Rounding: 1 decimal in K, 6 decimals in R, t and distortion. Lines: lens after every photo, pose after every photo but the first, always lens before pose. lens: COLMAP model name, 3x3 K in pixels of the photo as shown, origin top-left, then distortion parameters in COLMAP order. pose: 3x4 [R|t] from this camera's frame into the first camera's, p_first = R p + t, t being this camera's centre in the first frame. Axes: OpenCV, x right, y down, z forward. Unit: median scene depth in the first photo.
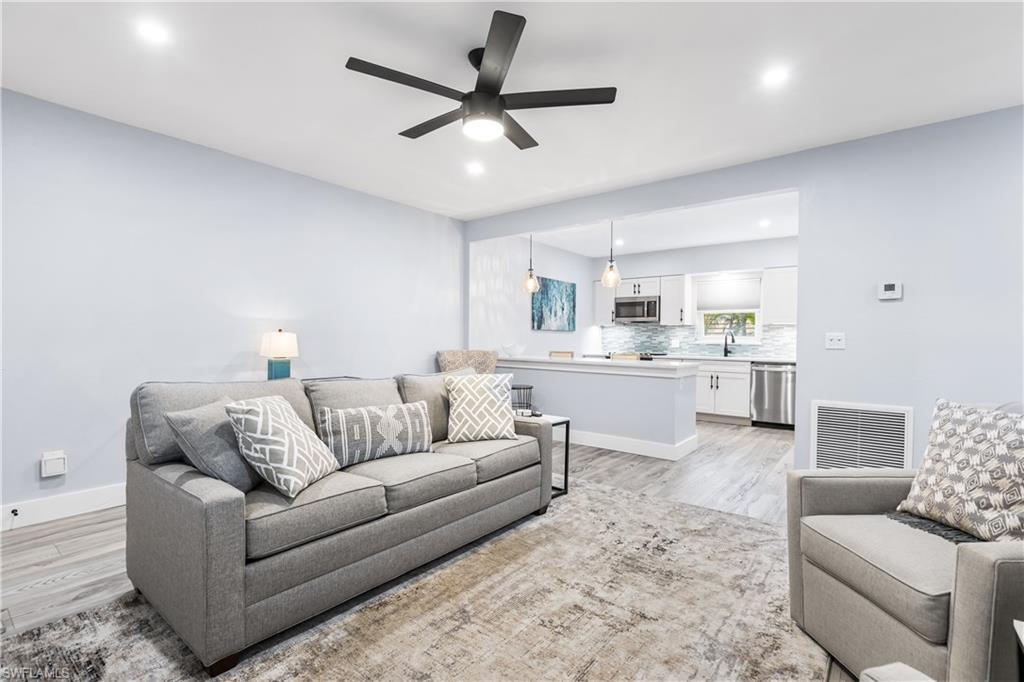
lens RADIAL K [[478.4, 0, 532.2], [0, 478.4, 341.7], [0, 0, 1]] dist [0.009489, -0.003074]
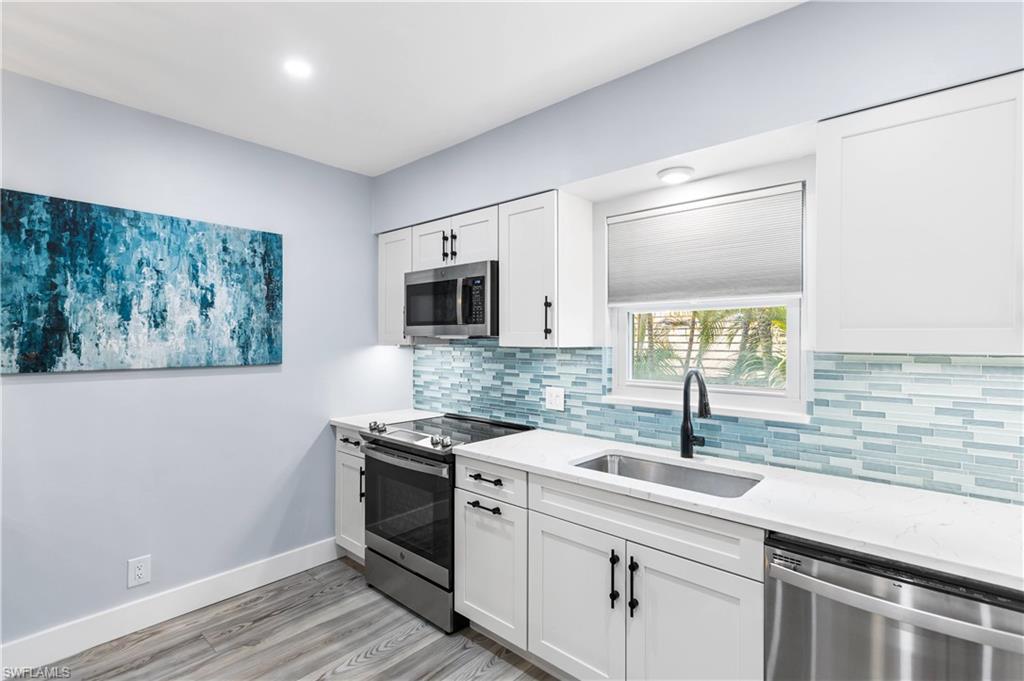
lens RADIAL K [[478.4, 0, 526.0], [0, 478.4, 338.6], [0, 0, 1]] dist [0.009489, -0.003074]
pose [[0.997303, -0.007106, -0.073049, 0.319880], [0.006666, 0.999958, -0.006261, -0.039935], [0.073091, 0.005758, 0.997309, 0.679416]]
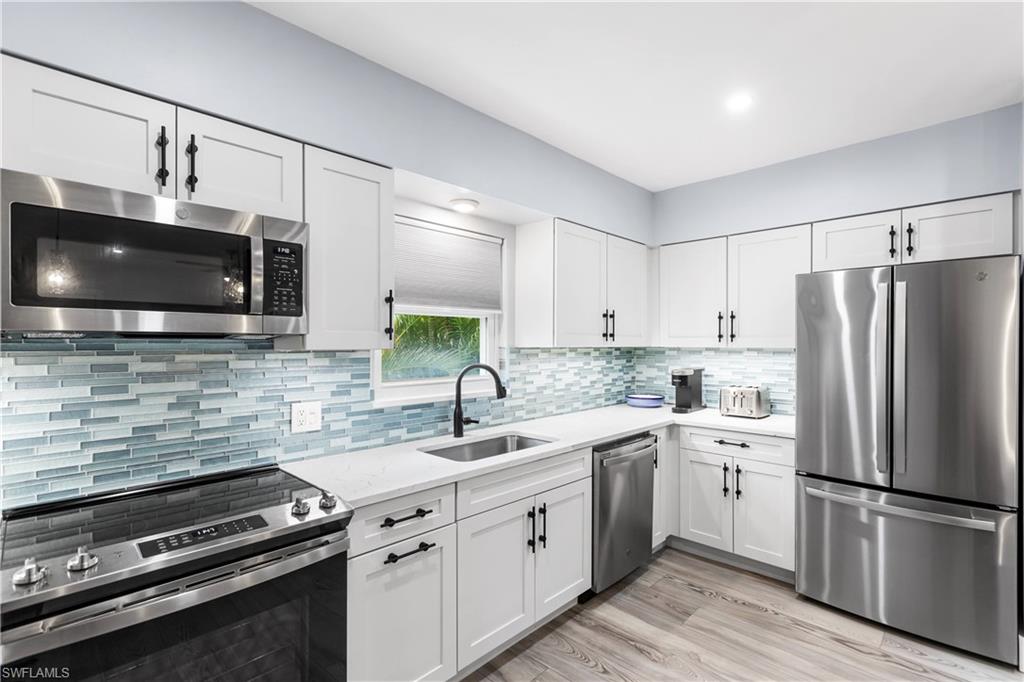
lens RADIAL K [[478.4, 0, 515.0], [0, 478.4, 342.2], [0, 0, 1]] dist [0.009489, -0.003074]
pose [[0.133454, -0.009593, 0.991009, 0.048526], [0.004660, 0.999948, 0.009052, -0.042251], [-0.991044, 0.003410, 0.133492, 0.889932]]
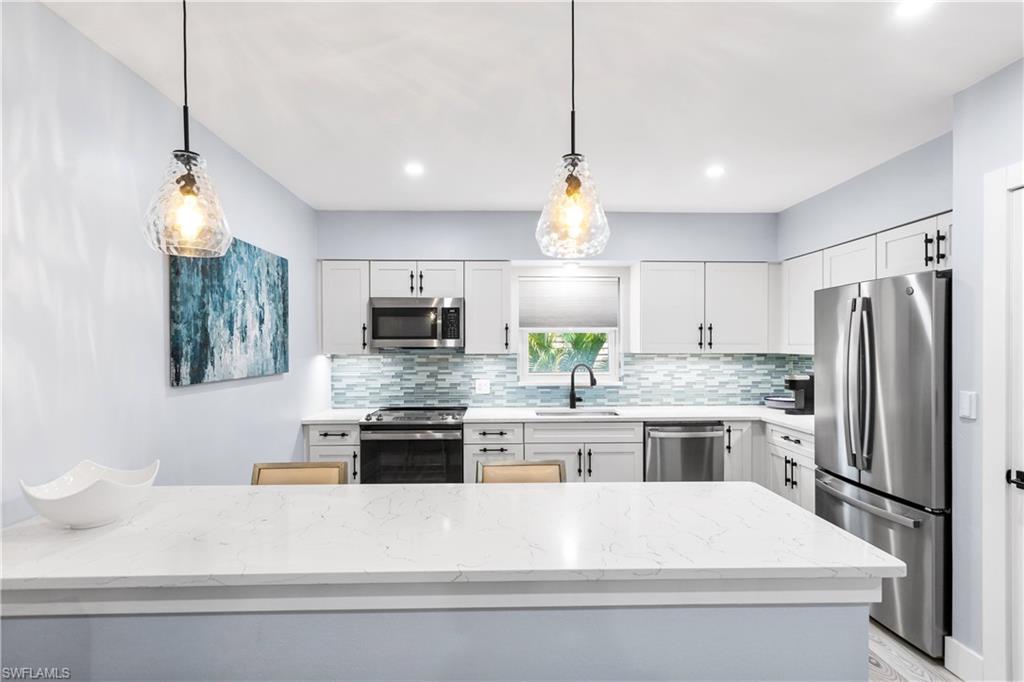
lens RADIAL K [[478.4, 0, 510.2], [0, 478.4, 349.6], [0, 0, 1]] dist [0.009489, -0.003074]
pose [[0.784987, -0.016502, 0.619292, -0.018927], [0.012884, 0.999864, 0.010310, -0.046302], [-0.619378, -0.000114, 0.785093, 0.573392]]
